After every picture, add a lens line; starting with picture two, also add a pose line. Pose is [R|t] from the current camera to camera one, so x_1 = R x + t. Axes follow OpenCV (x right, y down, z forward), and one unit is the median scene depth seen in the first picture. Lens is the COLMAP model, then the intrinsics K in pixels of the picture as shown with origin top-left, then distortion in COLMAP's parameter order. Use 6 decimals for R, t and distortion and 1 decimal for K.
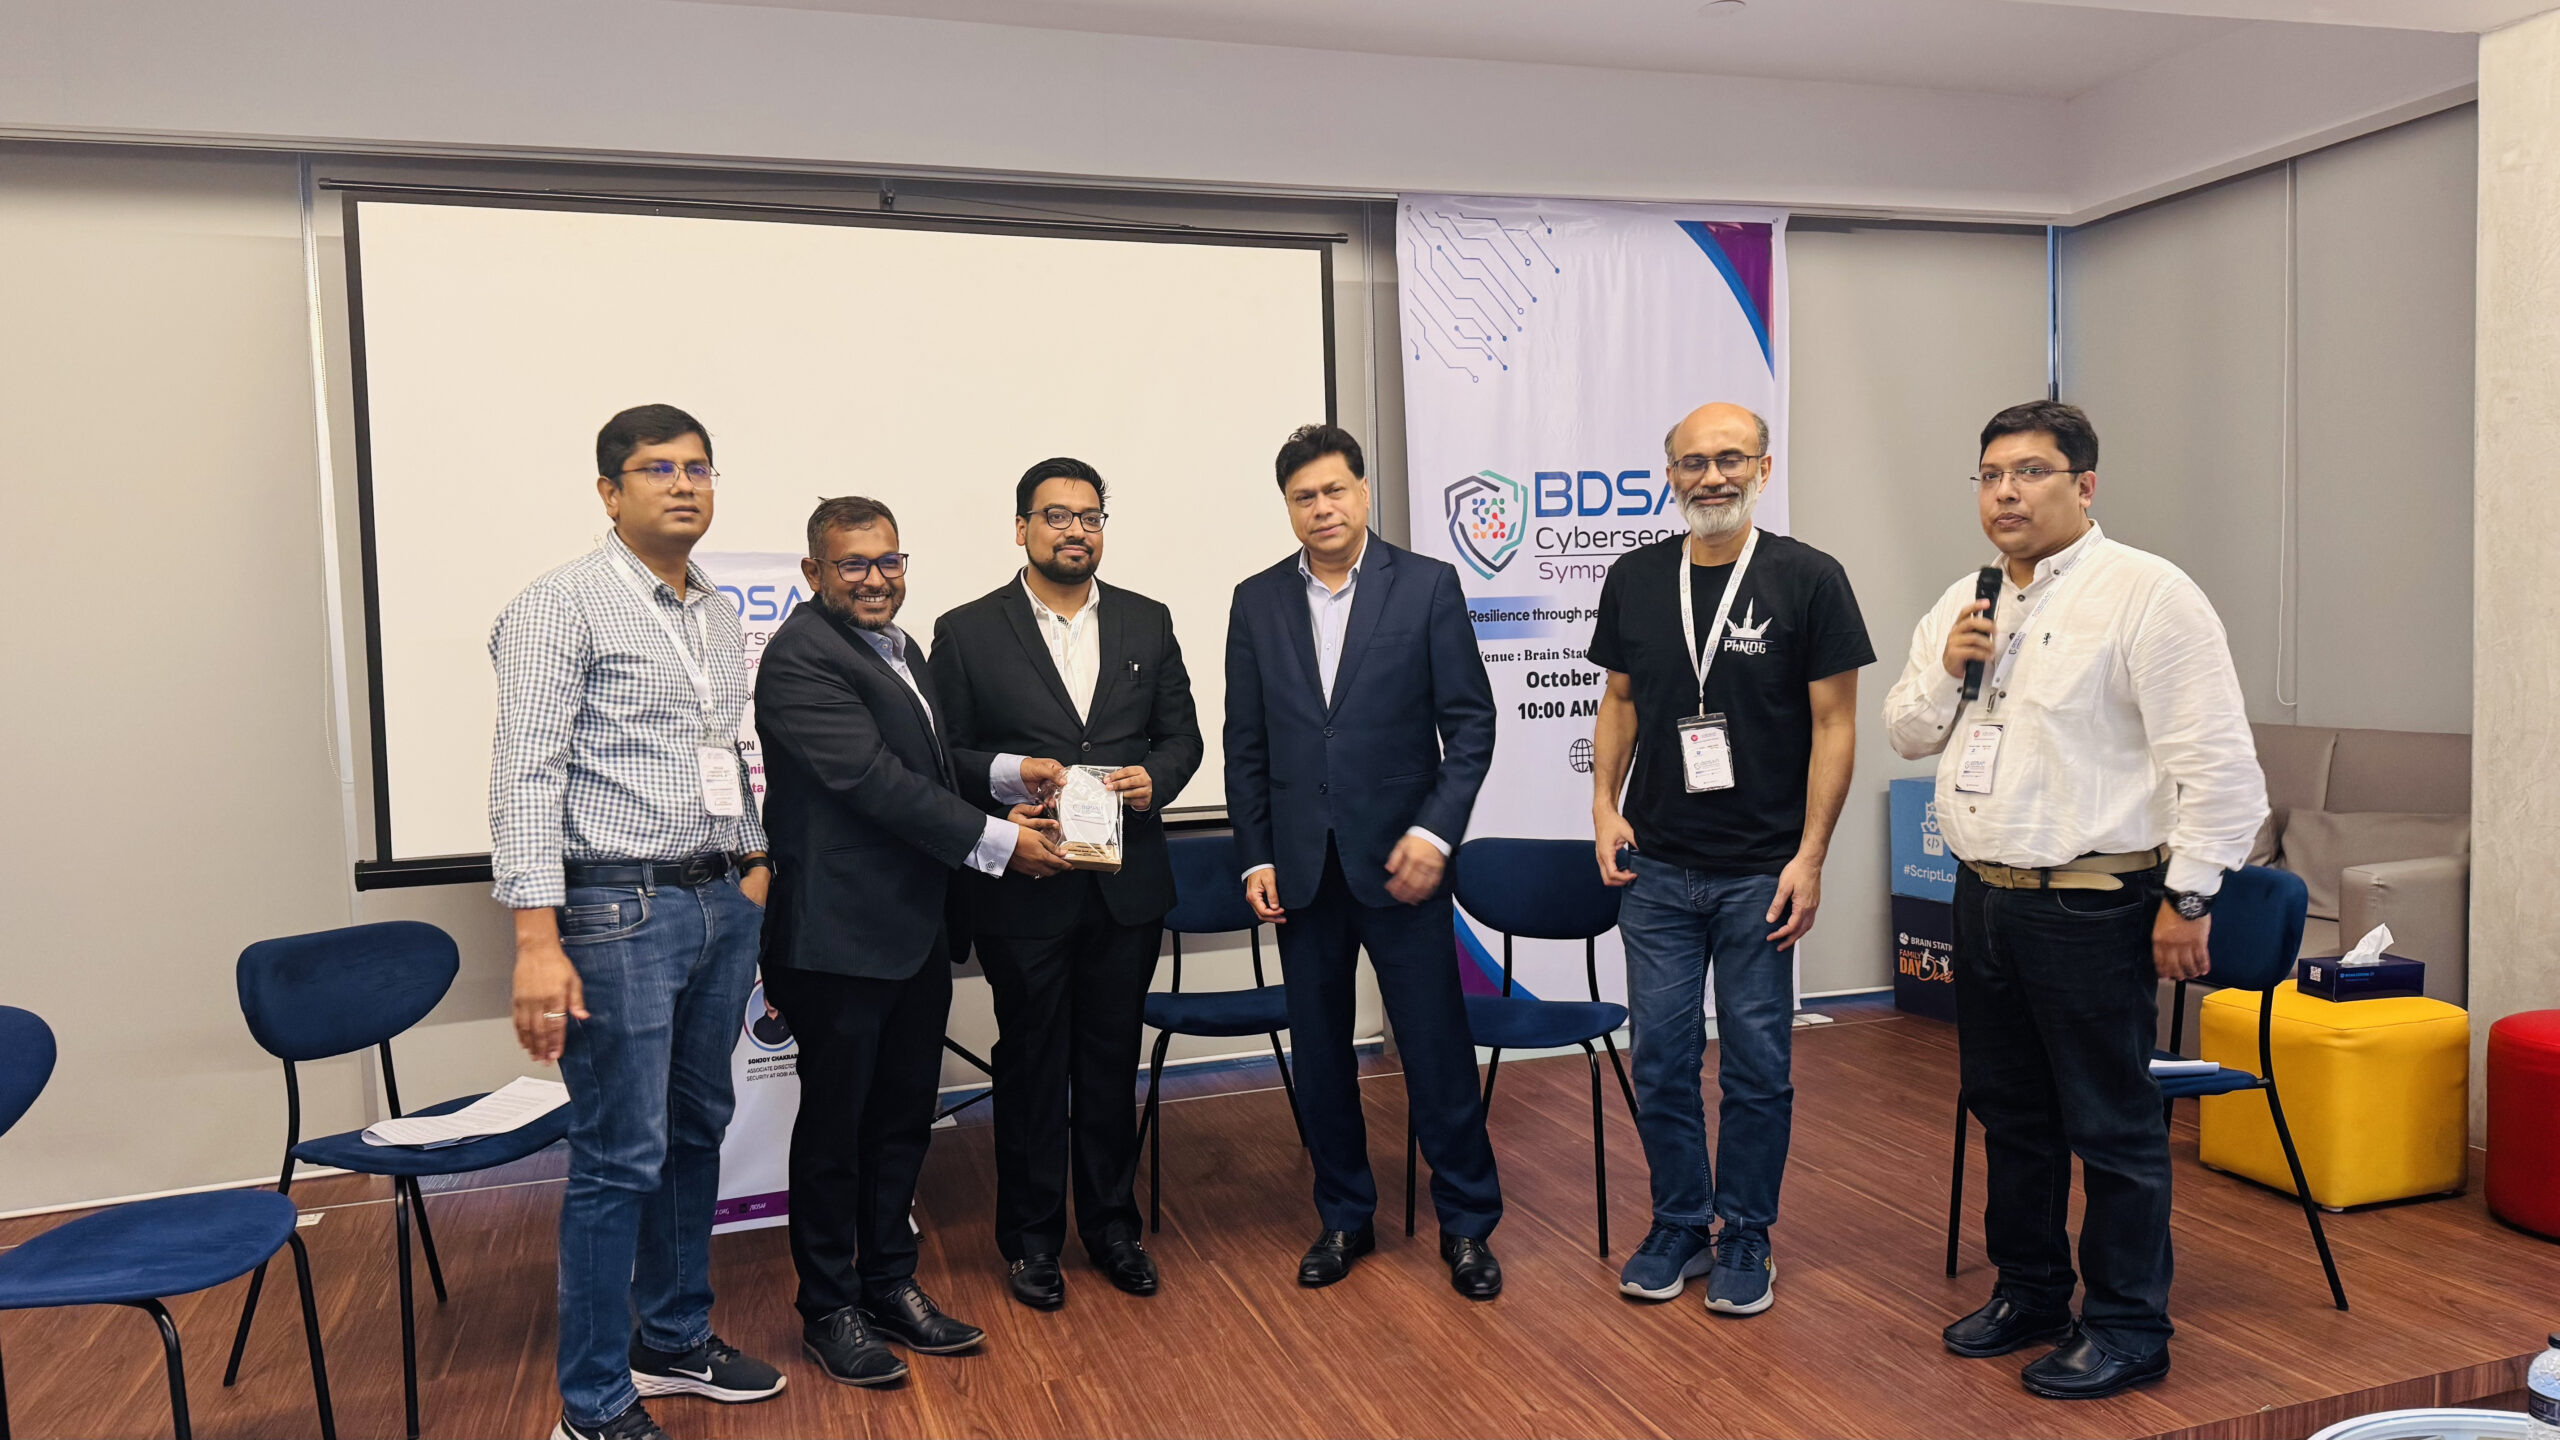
lens RADIAL K [[1736.1, 0, 1253.1], [0, 1736.1, 737.4], [0, 0, 1]] dist [0.158889, -0.235628]
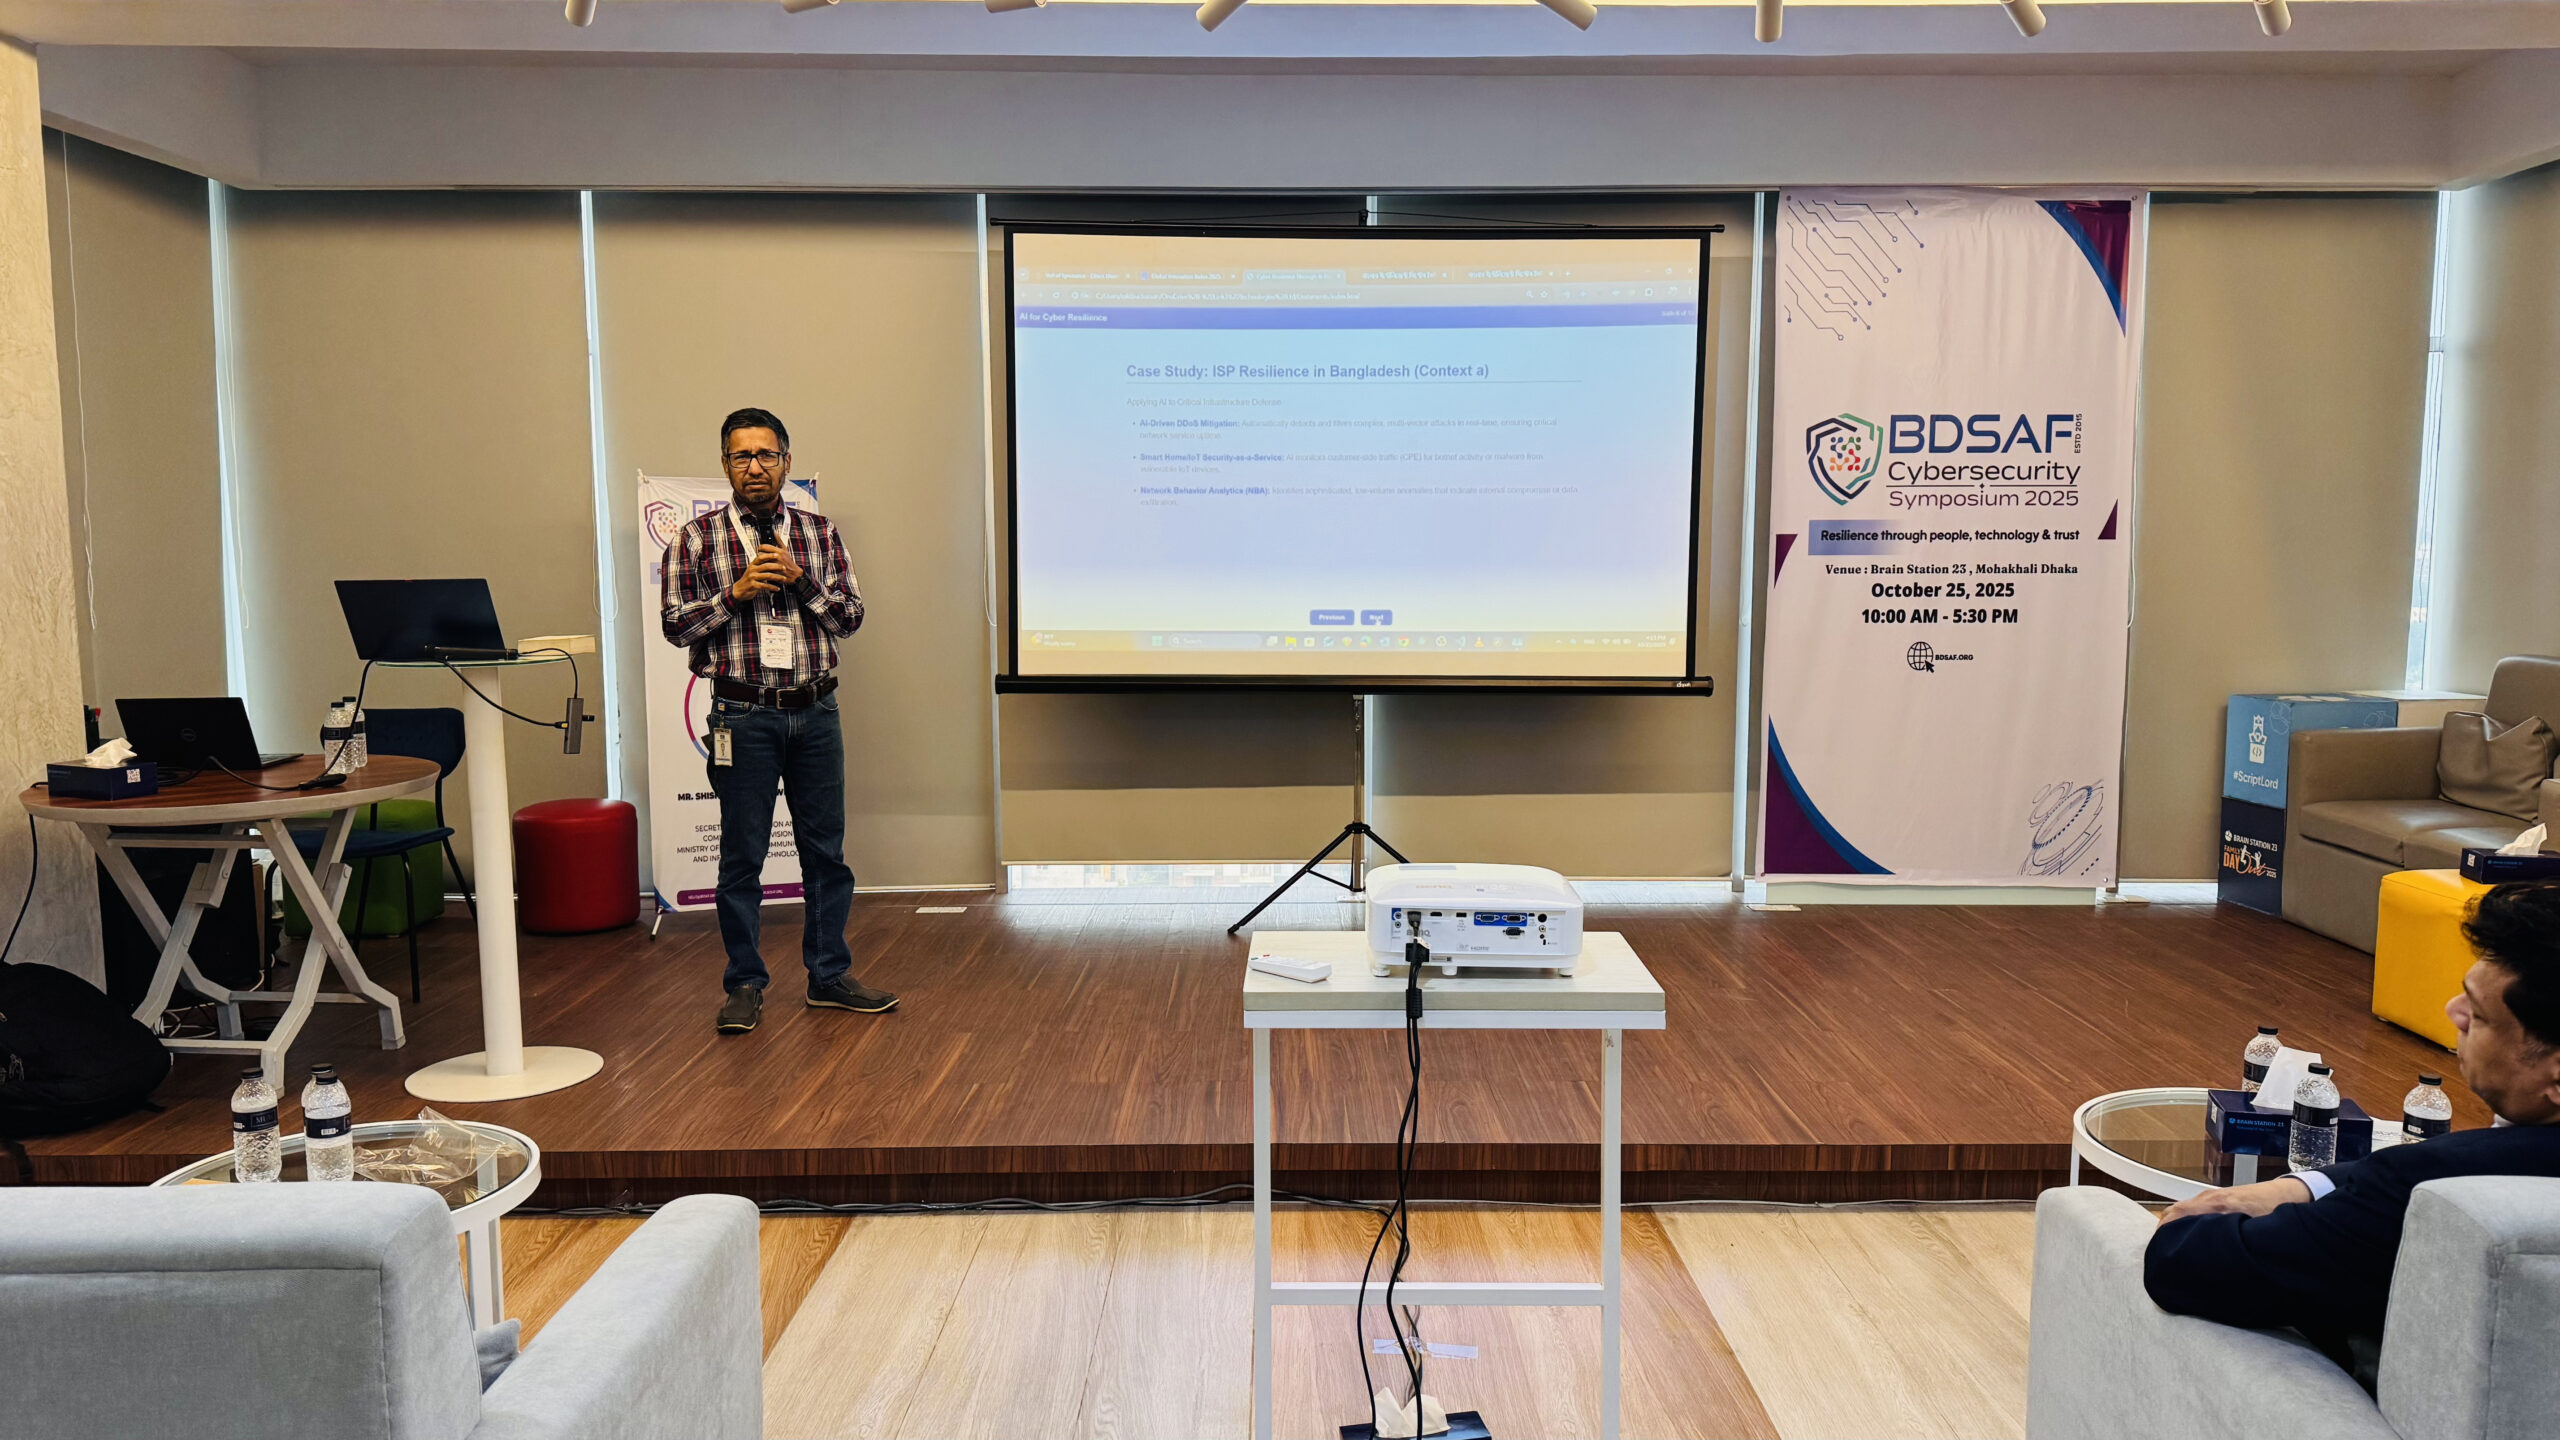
lens RADIAL K [[1744.7, 0, 1306.4], [0, 1744.7, 717.0], [0, 0, 1]] dist [0.198320, -0.445430]
pose [[0.955193, 0.063949, -0.288992, 0.147432], [-0.051691, 0.997418, 0.049861, 0.013689], [0.291434, -0.032689, 0.956032, -0.285880]]
